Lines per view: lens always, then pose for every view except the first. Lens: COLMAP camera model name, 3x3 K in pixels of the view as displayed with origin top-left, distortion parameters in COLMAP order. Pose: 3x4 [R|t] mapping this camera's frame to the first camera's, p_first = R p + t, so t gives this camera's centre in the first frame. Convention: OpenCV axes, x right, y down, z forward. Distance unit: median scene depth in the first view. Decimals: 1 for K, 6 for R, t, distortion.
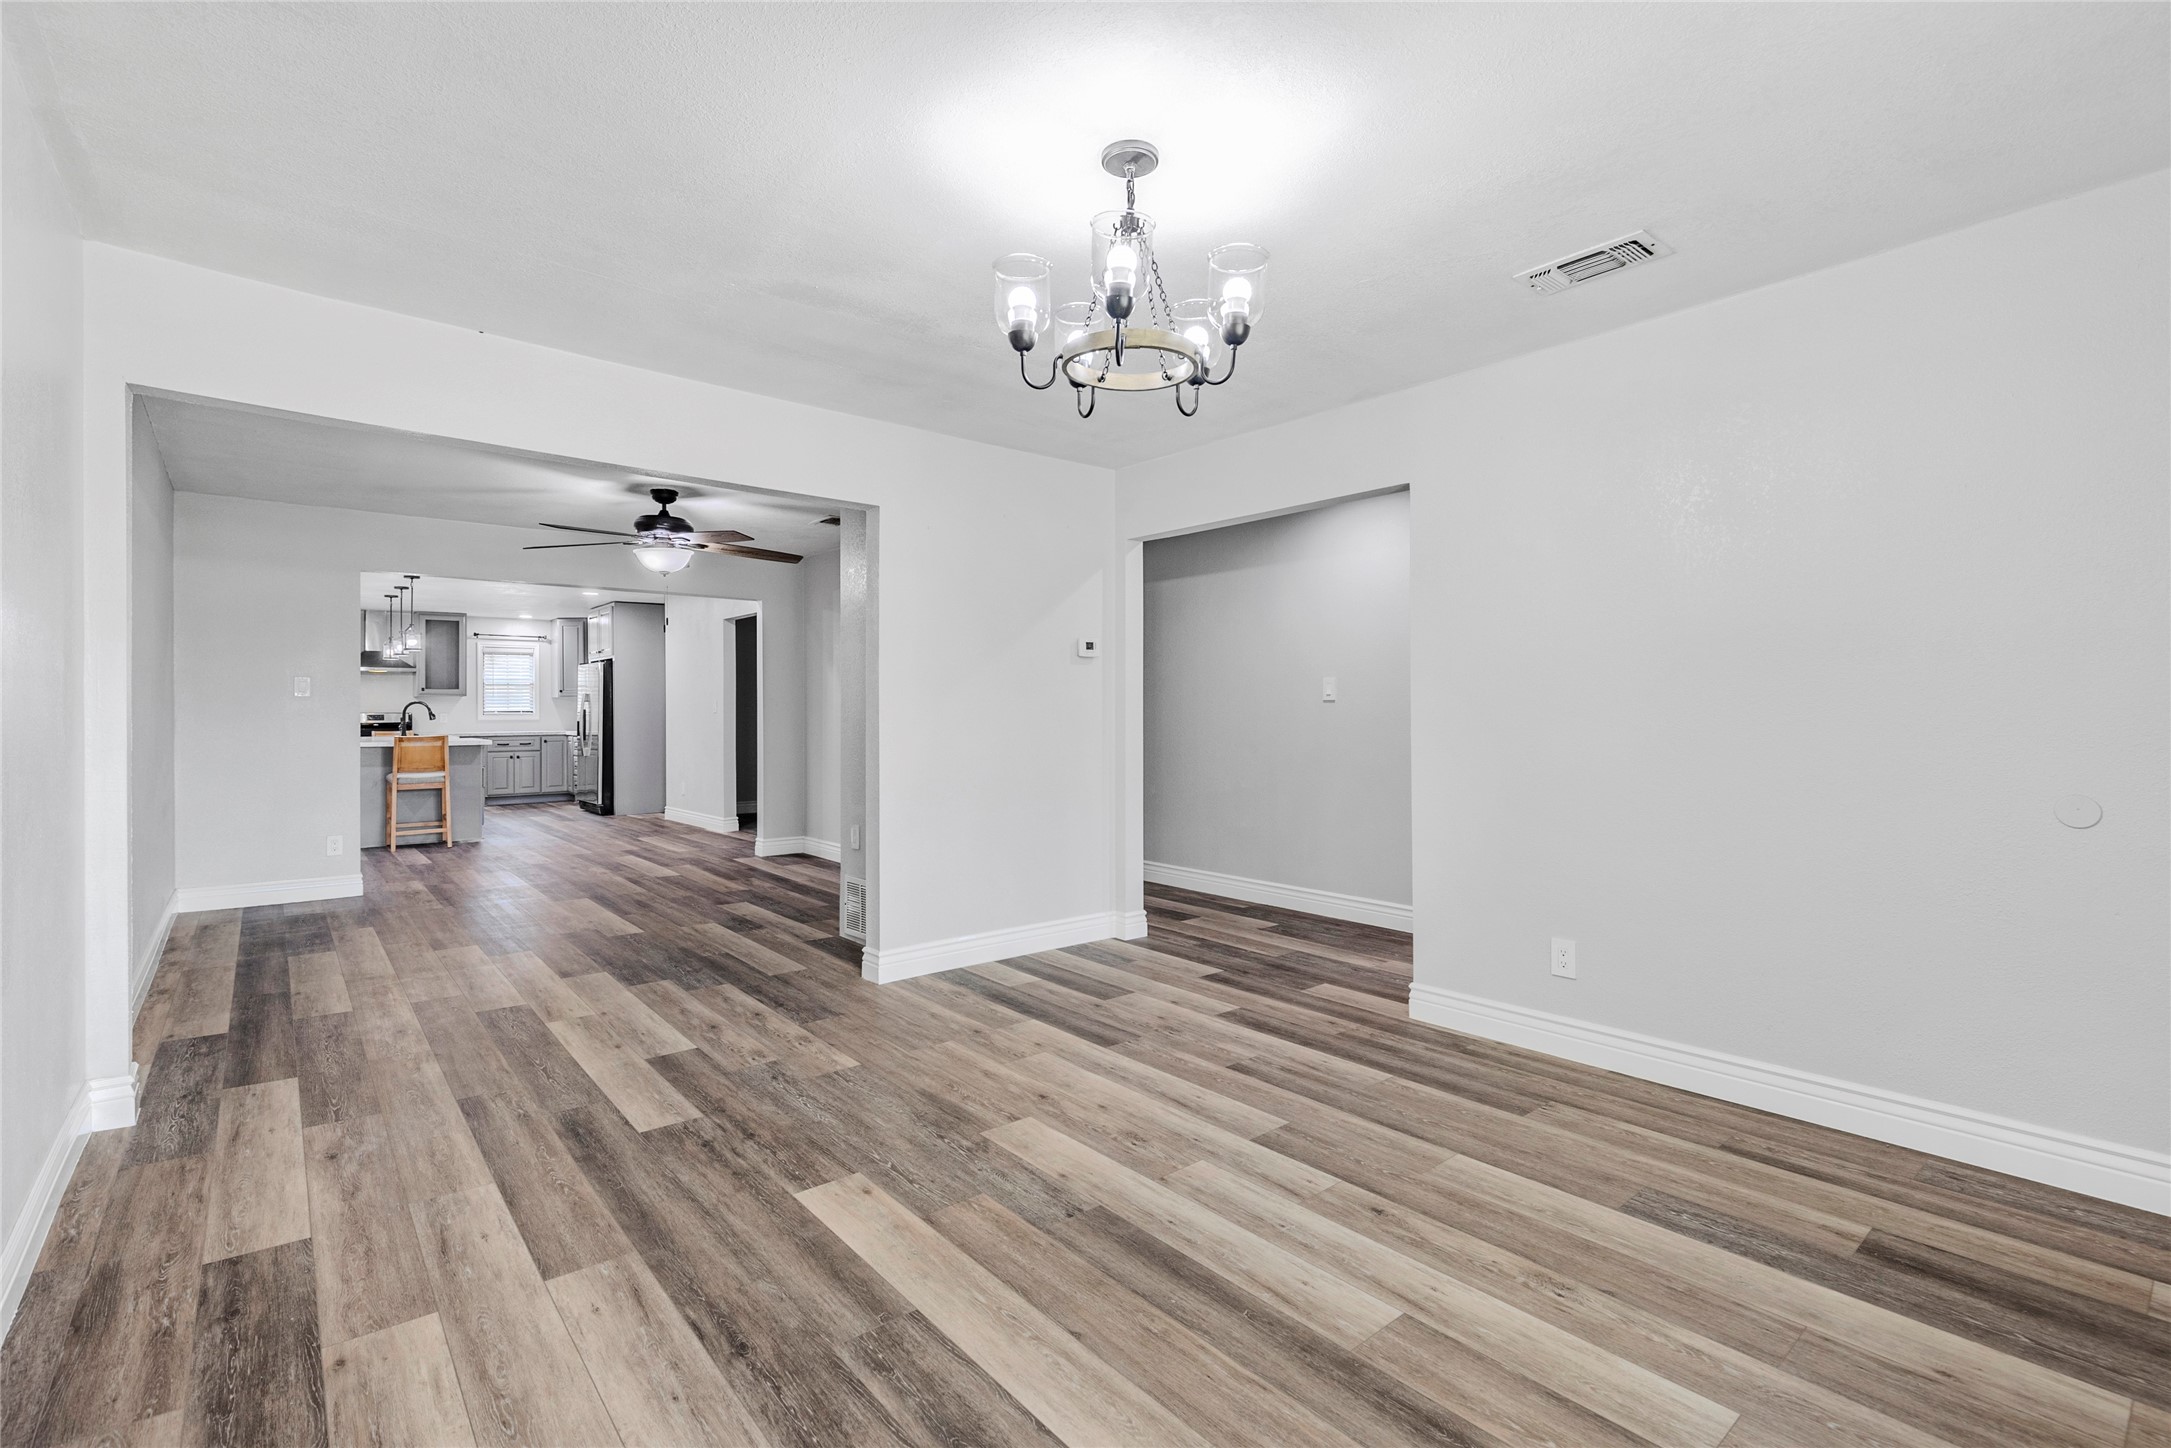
lens RADIAL K [[987.5, 0, 1117.0], [0, 987.5, 728.1], [0, 0, 1]] dist [0.004966, -0.000723]
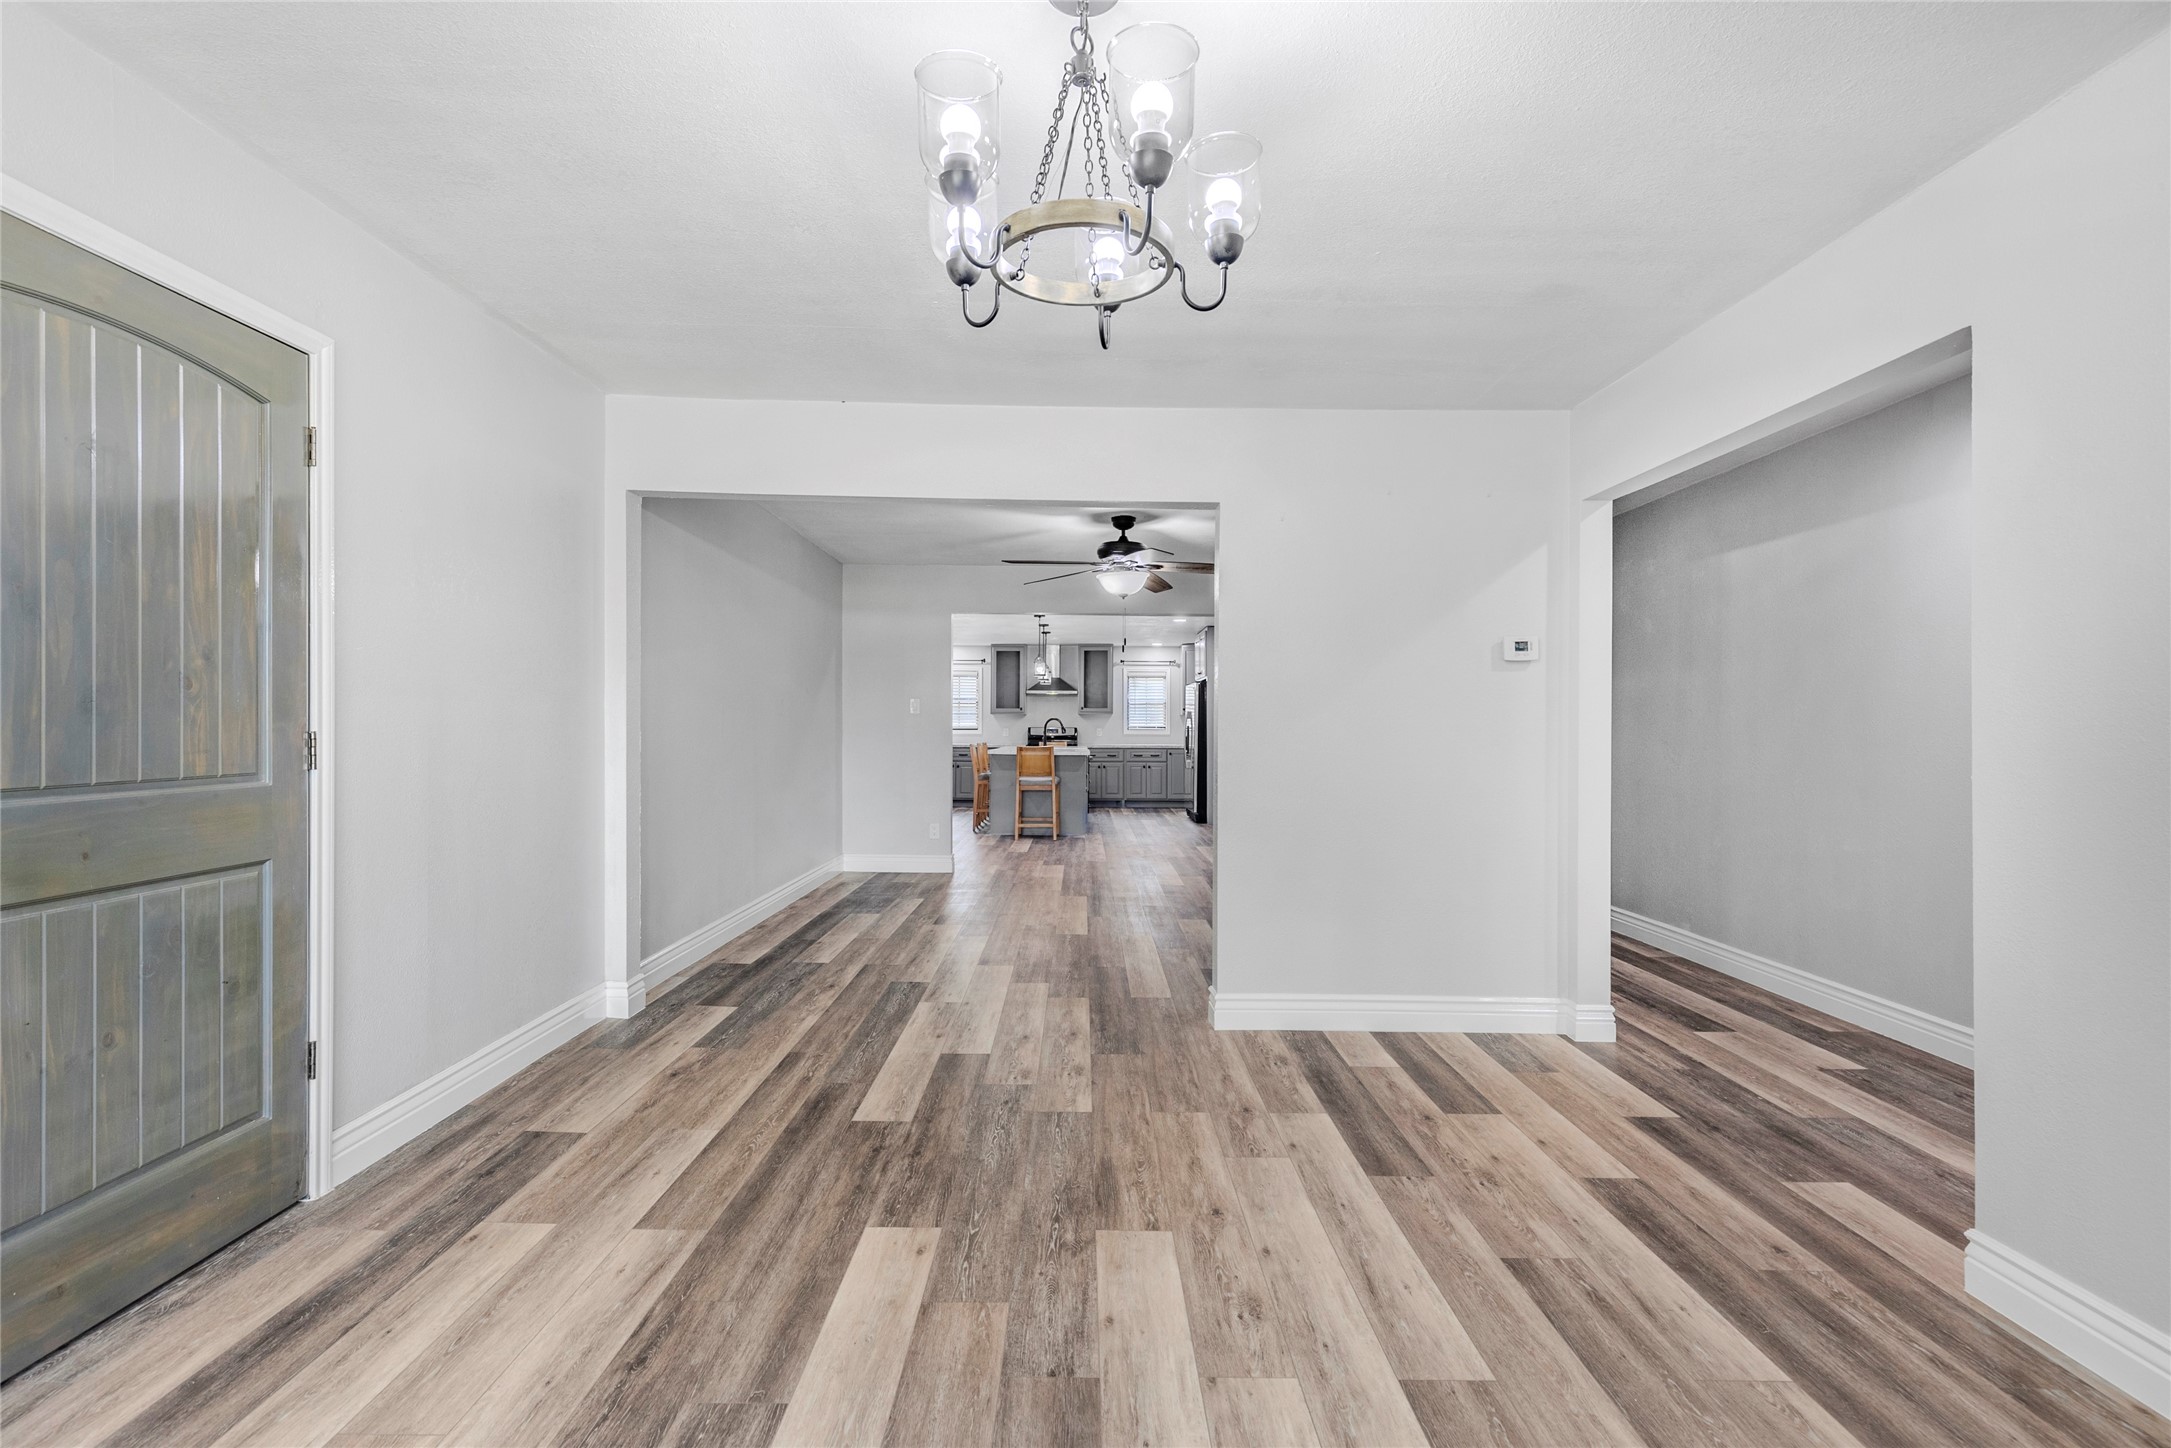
lens RADIAL K [[987.5, 0, 1094.0], [0, 987.5, 760.3], [0, 0, 1]] dist [0.004966, -0.000723]
pose [[0.752250, 0.031066, -0.658146, 0.329084], [-0.021240, 0.999512, 0.022902, -0.010138], [0.658536, -0.003249, 0.752542, 0.294328]]
